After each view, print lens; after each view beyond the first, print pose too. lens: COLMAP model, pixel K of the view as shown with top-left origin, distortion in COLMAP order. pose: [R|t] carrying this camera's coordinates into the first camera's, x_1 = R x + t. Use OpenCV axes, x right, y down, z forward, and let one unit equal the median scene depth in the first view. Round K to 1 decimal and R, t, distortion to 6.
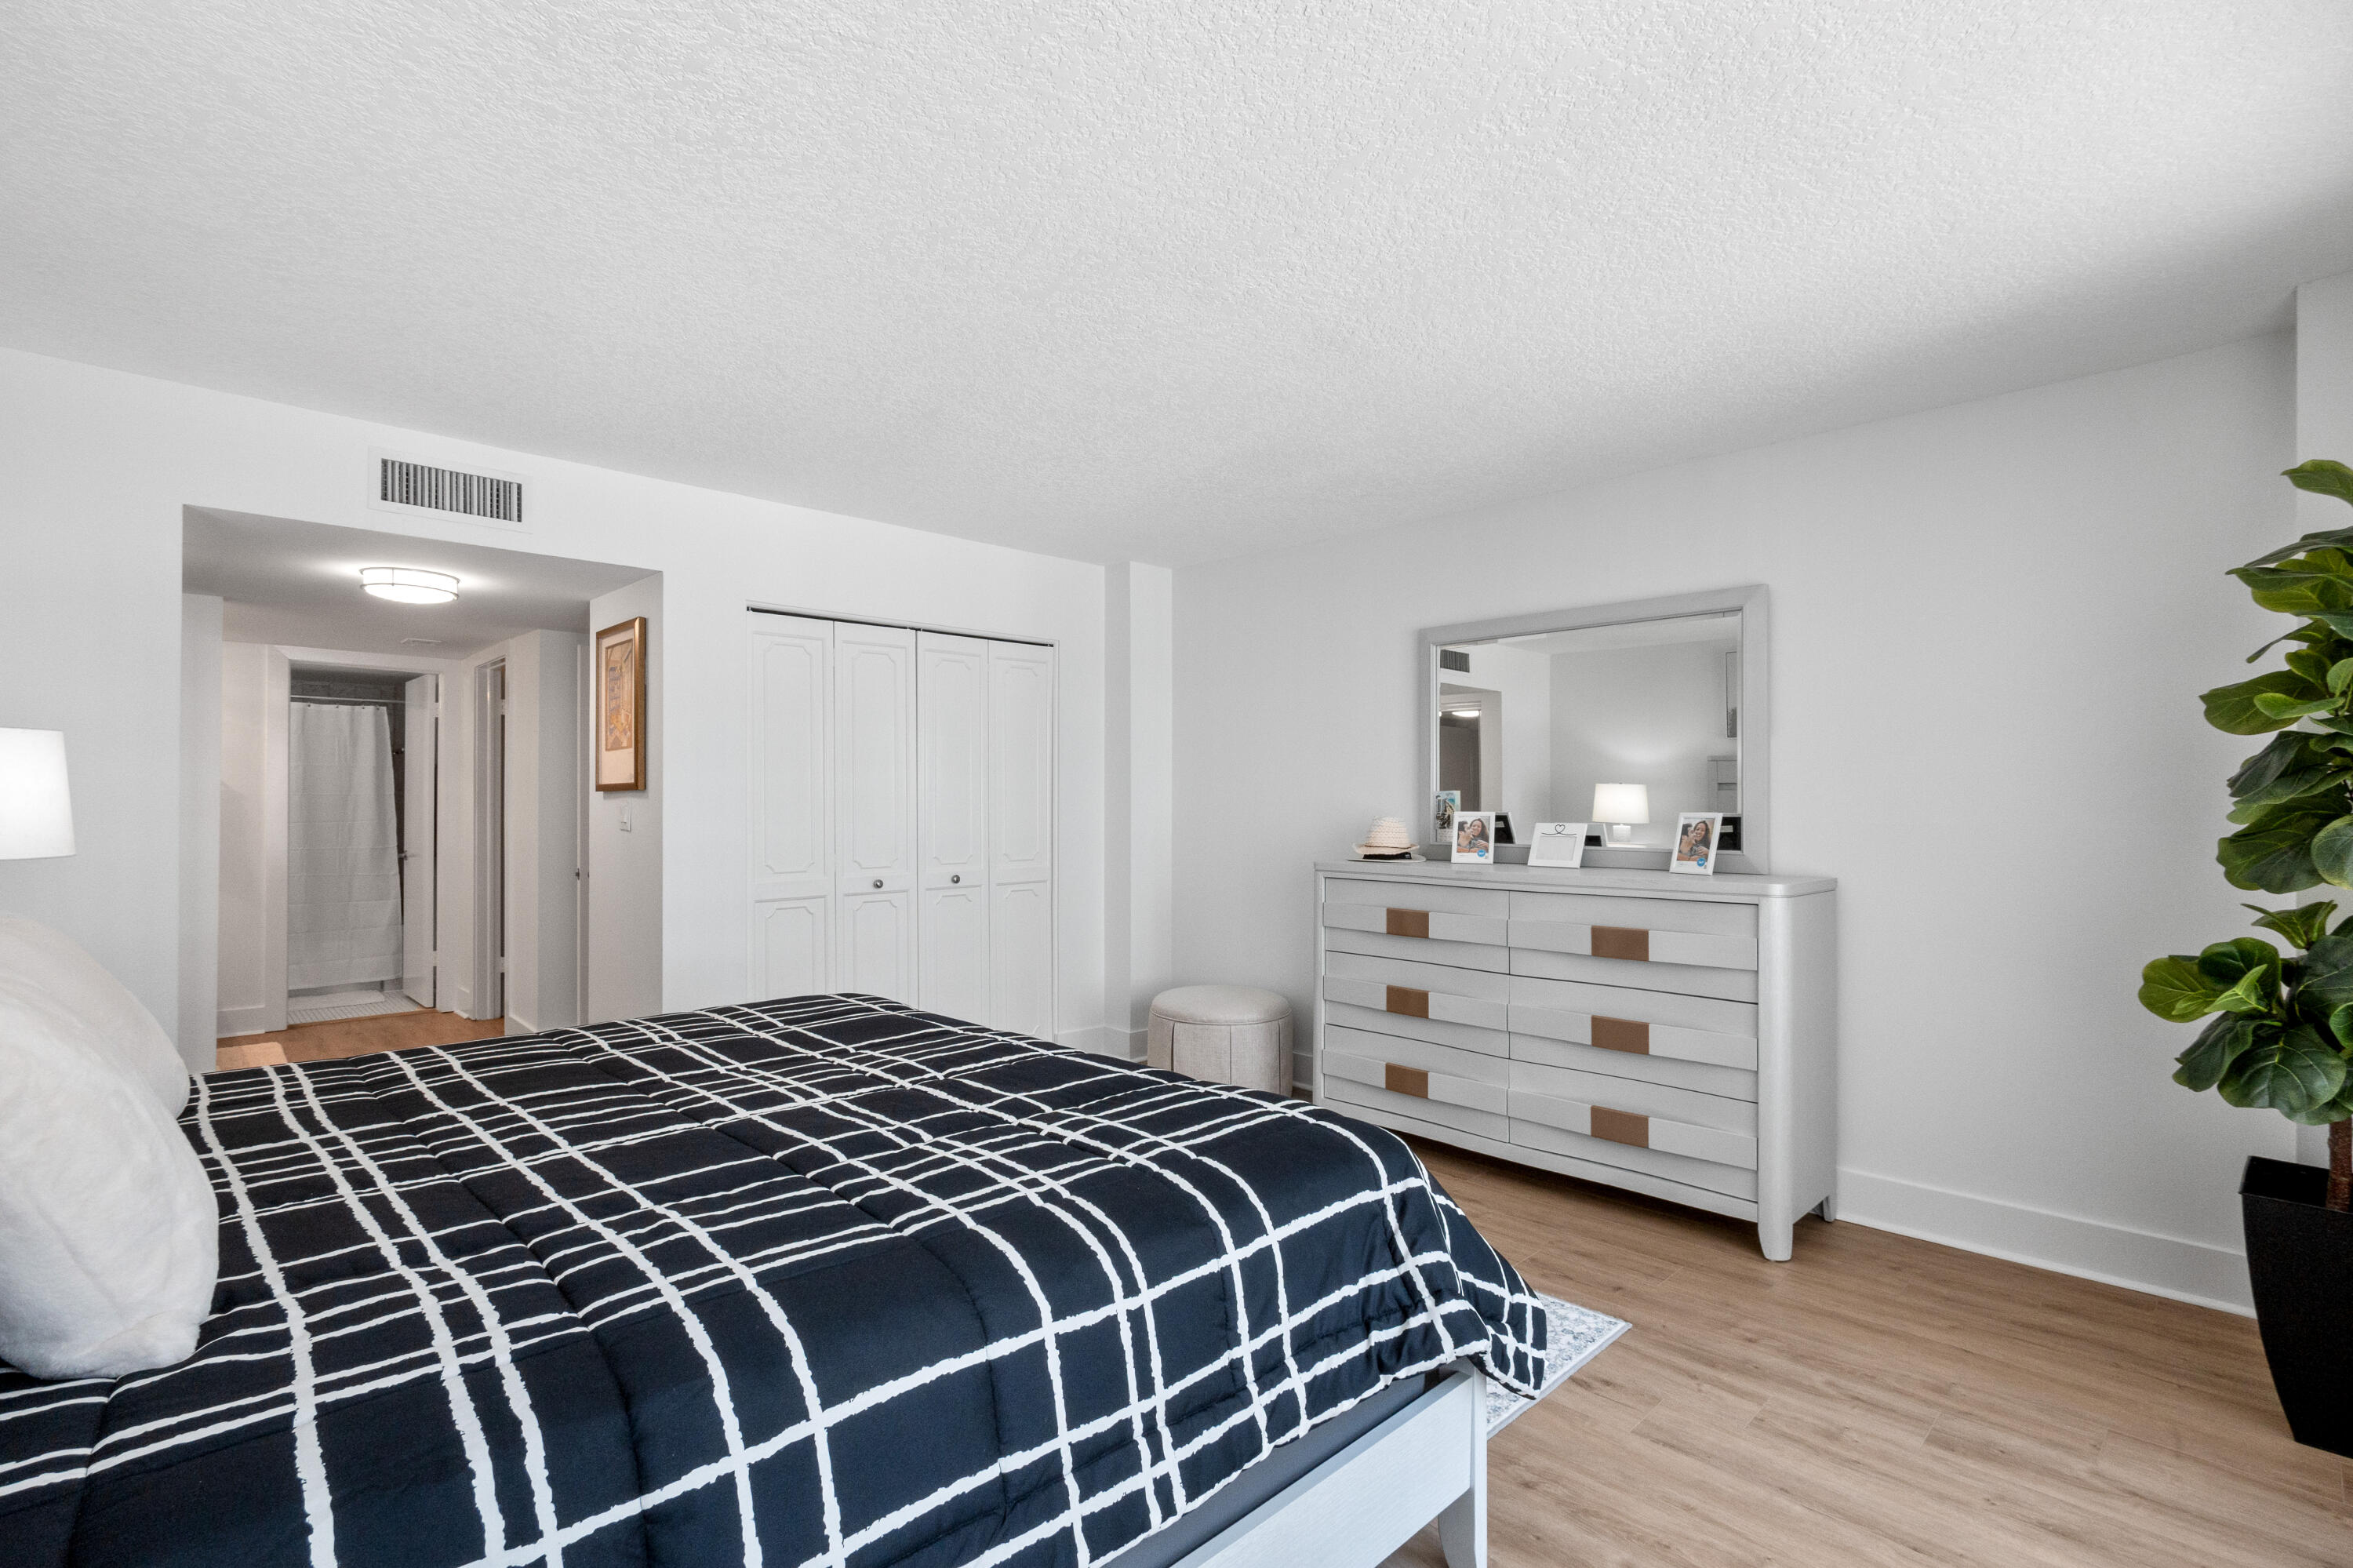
lens RADIAL K [[1081.7, 0, 1172.9], [0, 1081.7, 825.6], [0, 0, 1]] dist [-0.003143, 0.000565]
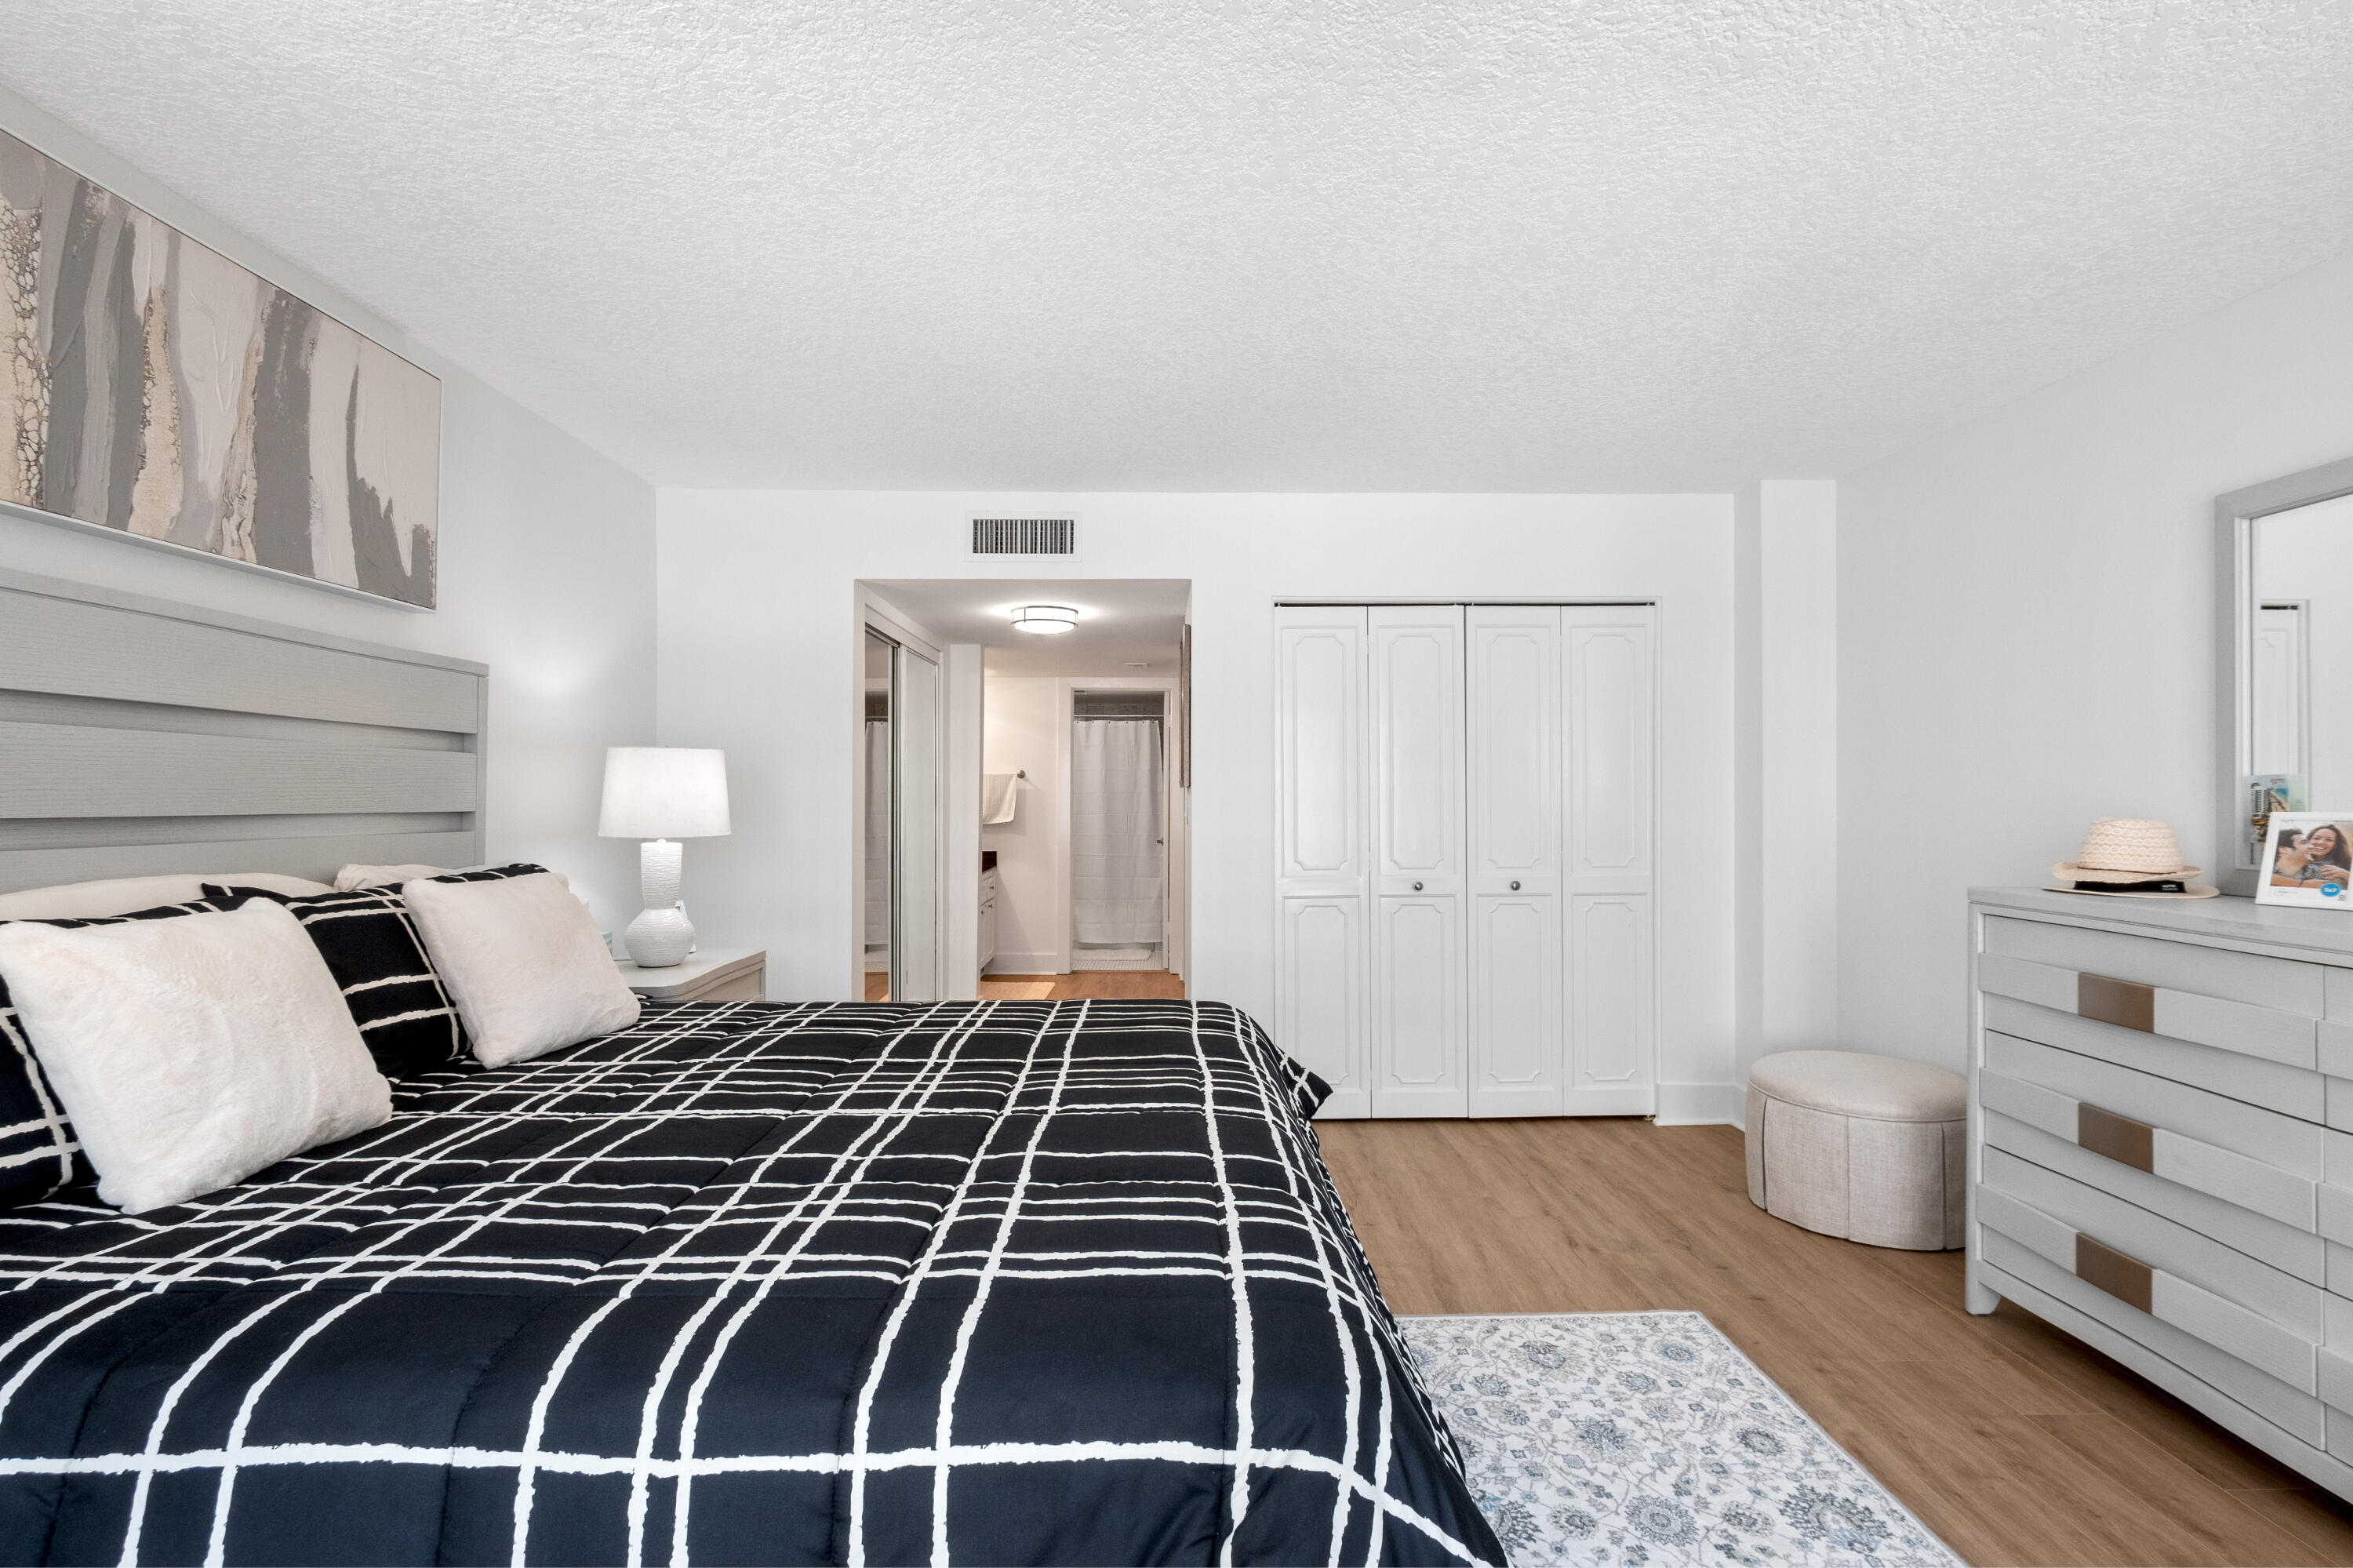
lens RADIAL K [[1081.7, 0, 1181.7], [0, 1081.7, 787.3], [0, 0, 1]] dist [-0.003143, 0.000565]
pose [[0.733483, -0.007128, -0.679670, 0.263926], [-0.012840, 0.999621, -0.024341, -0.005728], [0.679586, 0.026581, 0.733114, 0.244608]]
